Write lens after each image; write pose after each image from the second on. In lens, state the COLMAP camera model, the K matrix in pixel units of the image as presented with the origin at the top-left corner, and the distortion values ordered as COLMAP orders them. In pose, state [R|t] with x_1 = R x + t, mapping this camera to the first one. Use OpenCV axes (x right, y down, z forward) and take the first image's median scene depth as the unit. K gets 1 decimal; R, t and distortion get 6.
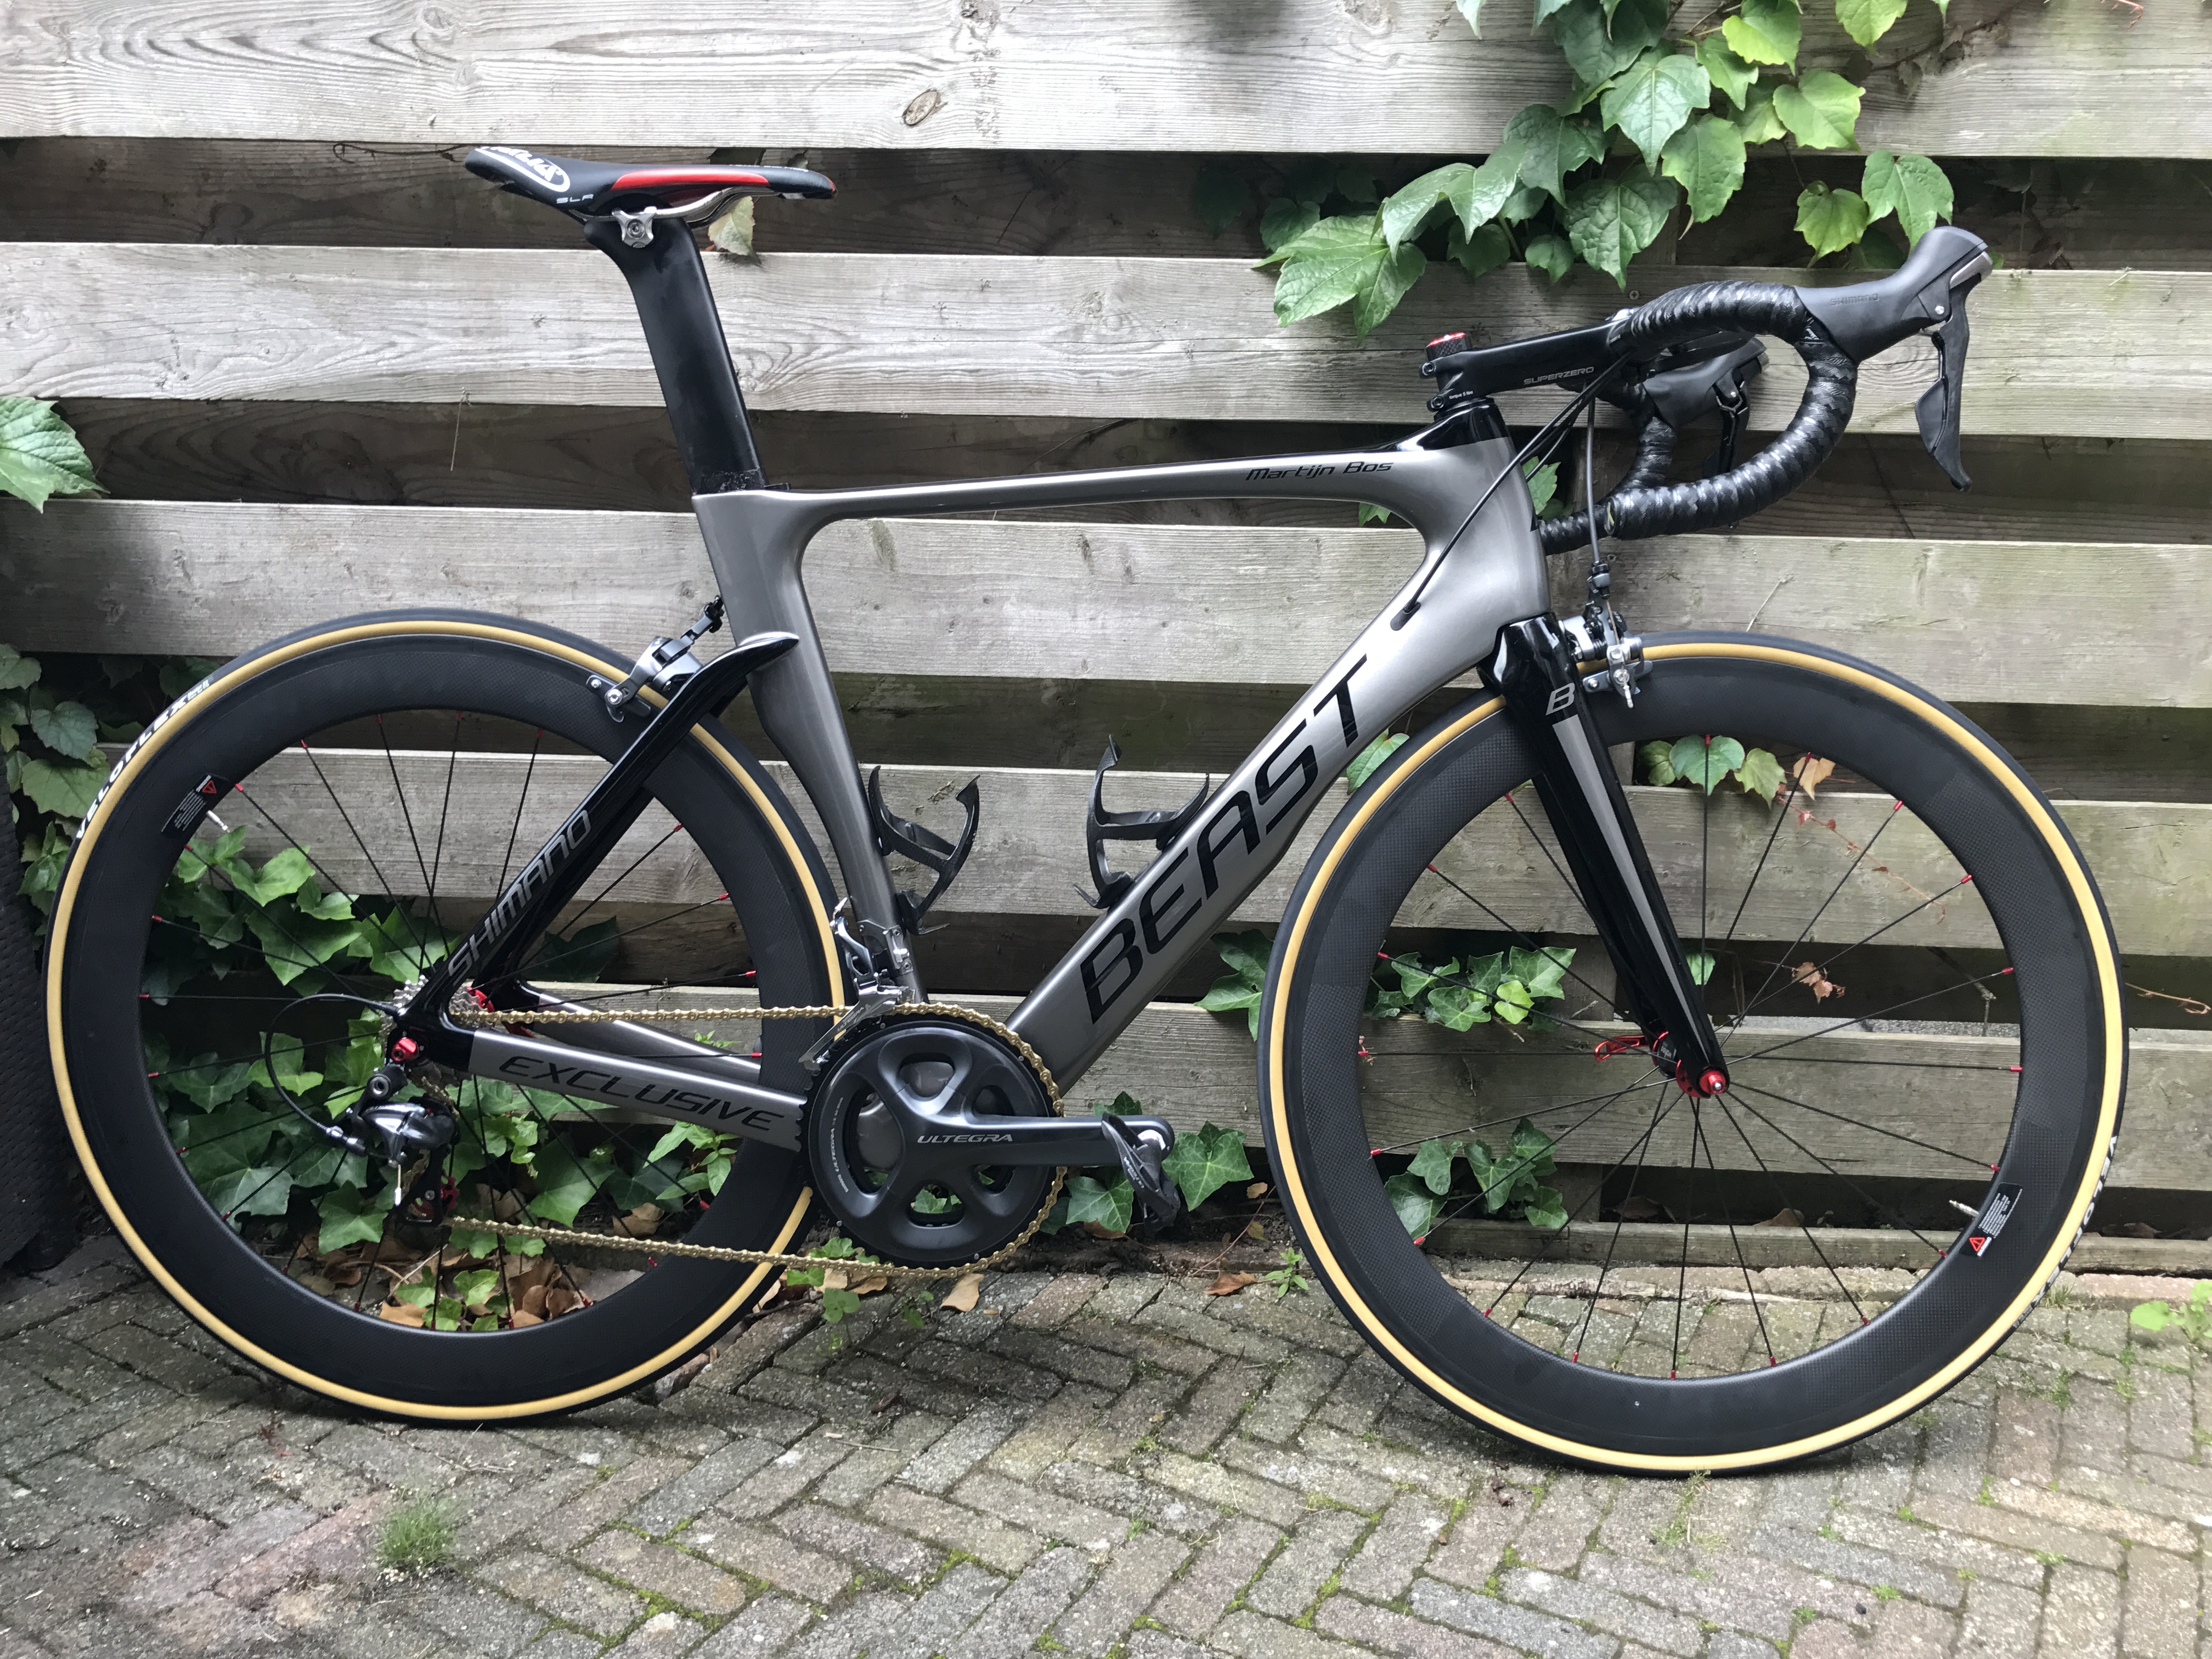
lens RADIAL K [[1932.4, 0, 1106.0], [0, 1932.4, 829.5], [0, 0, 1]] dist [0.022965, -0.015166]
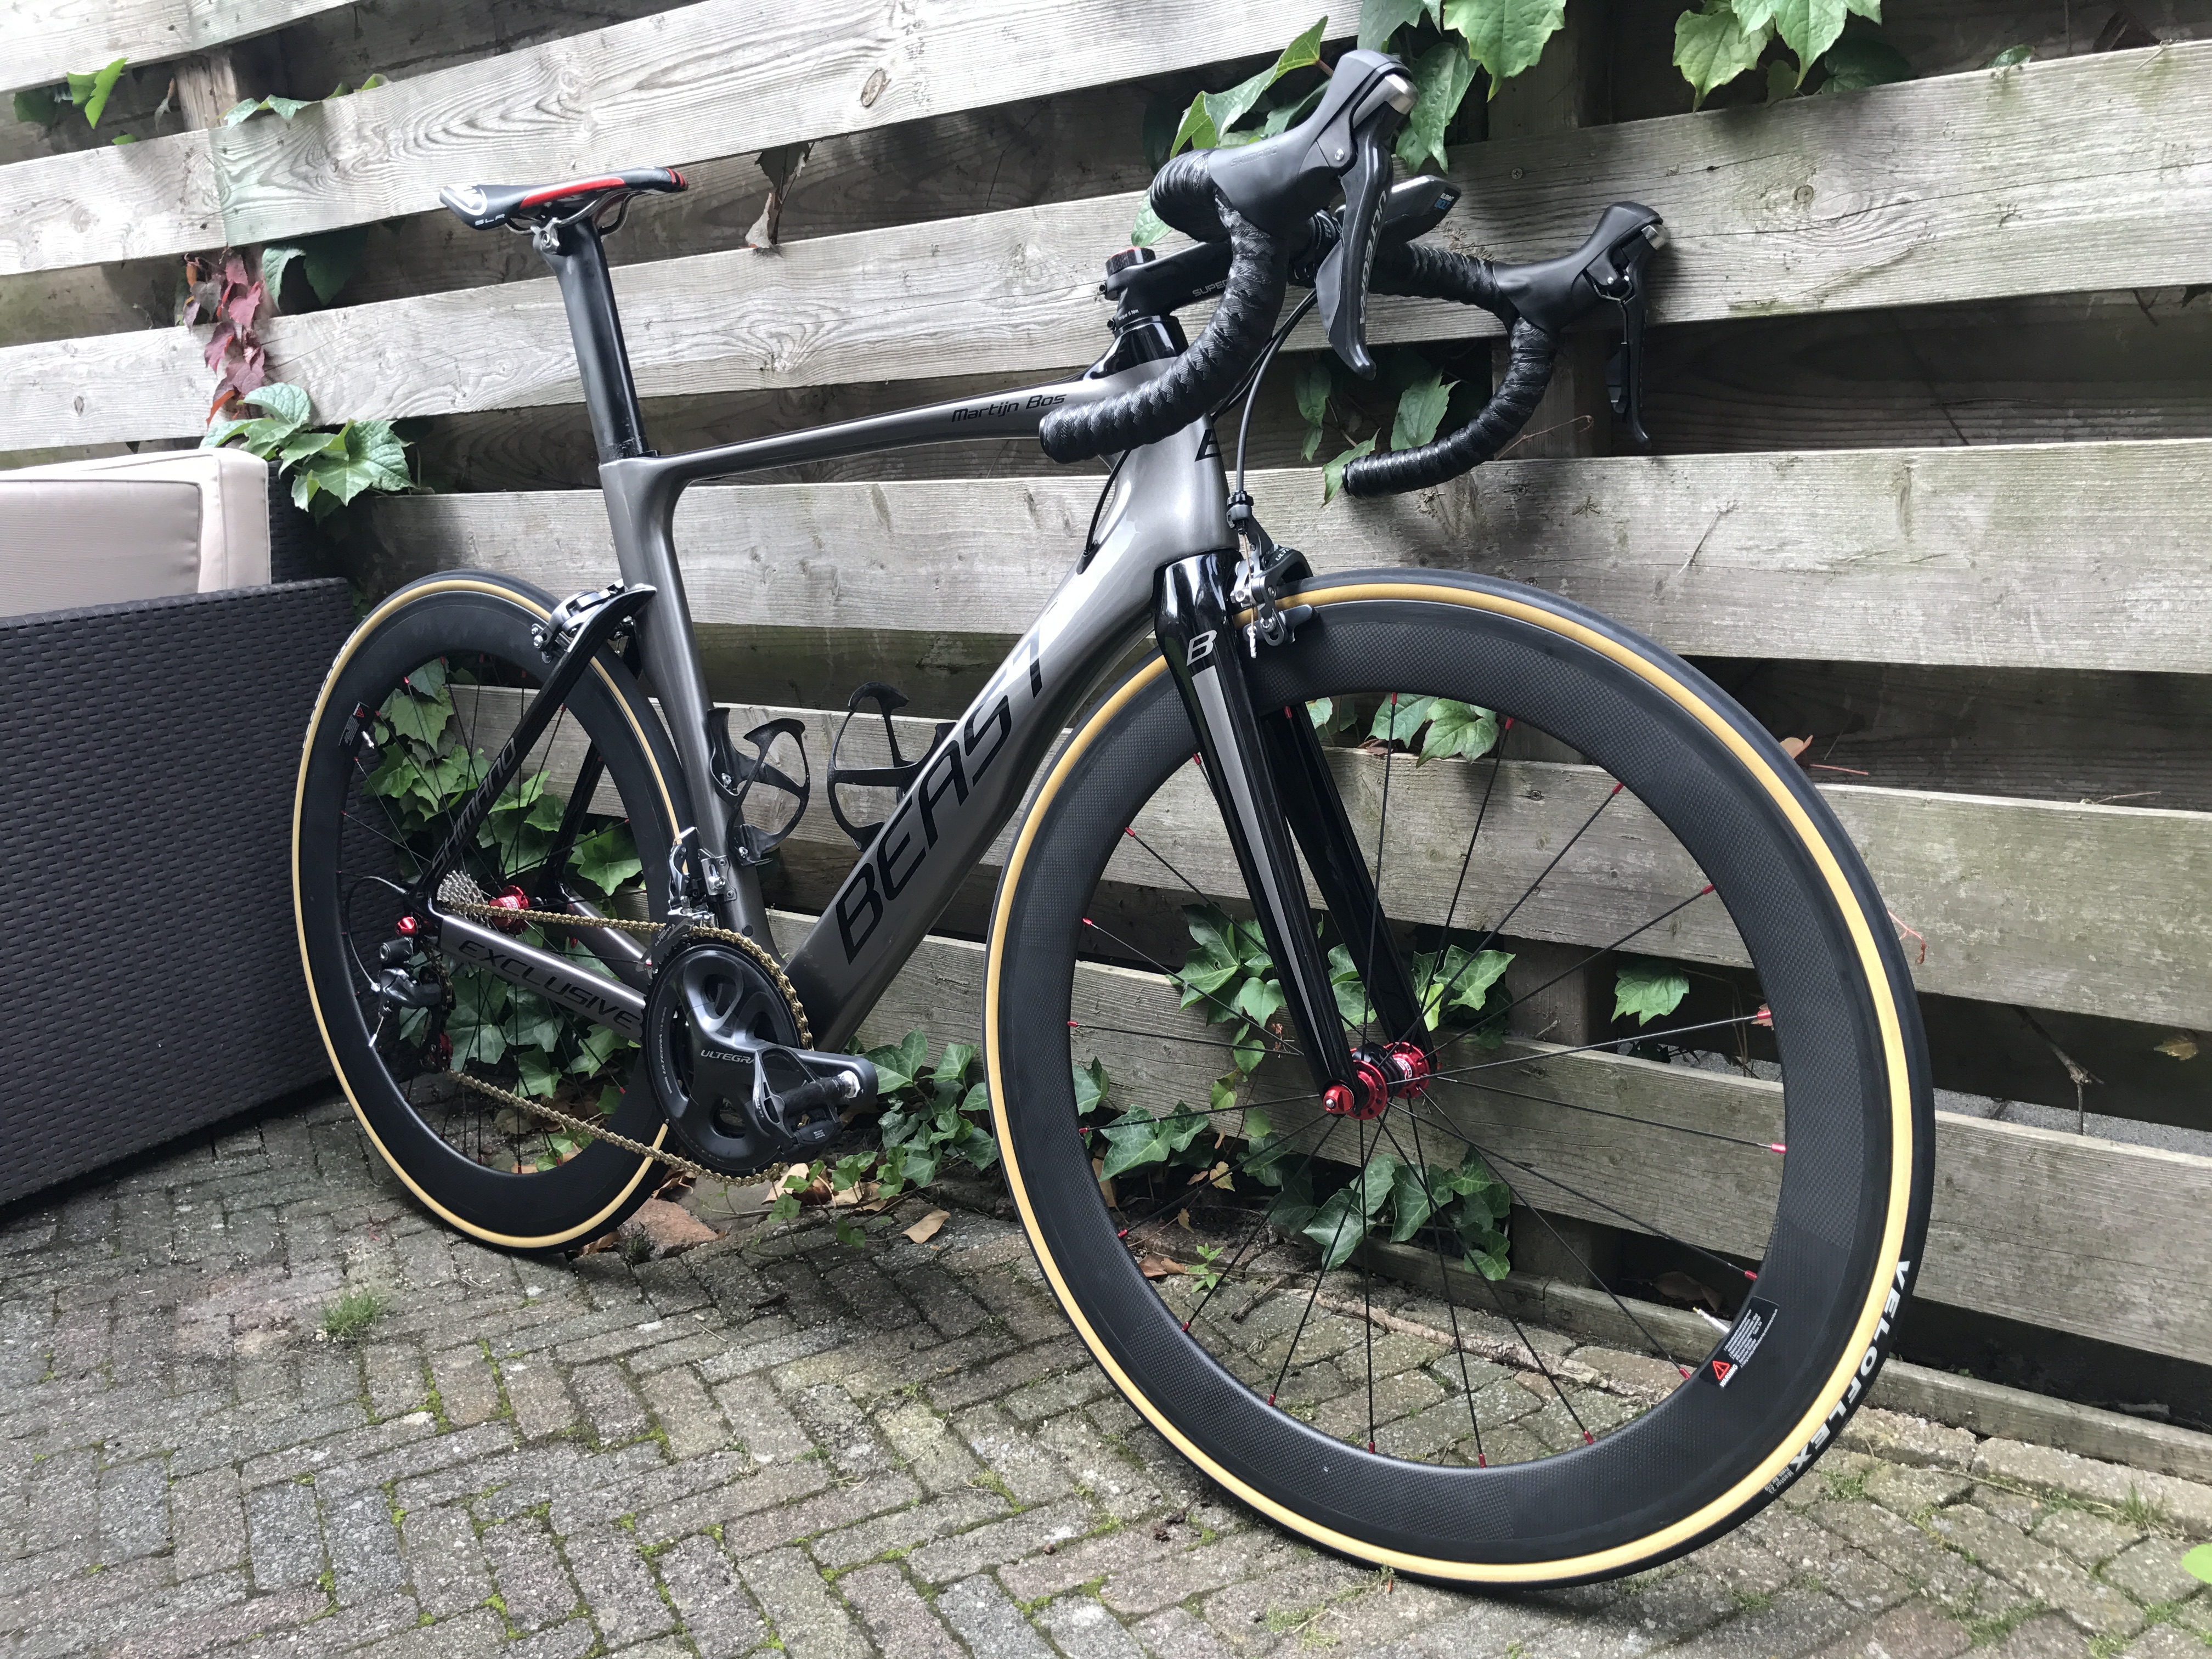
lens RADIAL K [[1932.4, 0, 1106.0], [0, 1932.4, 829.5], [0, 0, 1]] dist [0.022965, -0.015166]
pose [[0.812327, 0.059490, -0.580161, 0.644868], [-0.059340, 0.998052, 0.019254, 0.001530], [0.580176, 0.018786, 0.814274, 0.225117]]
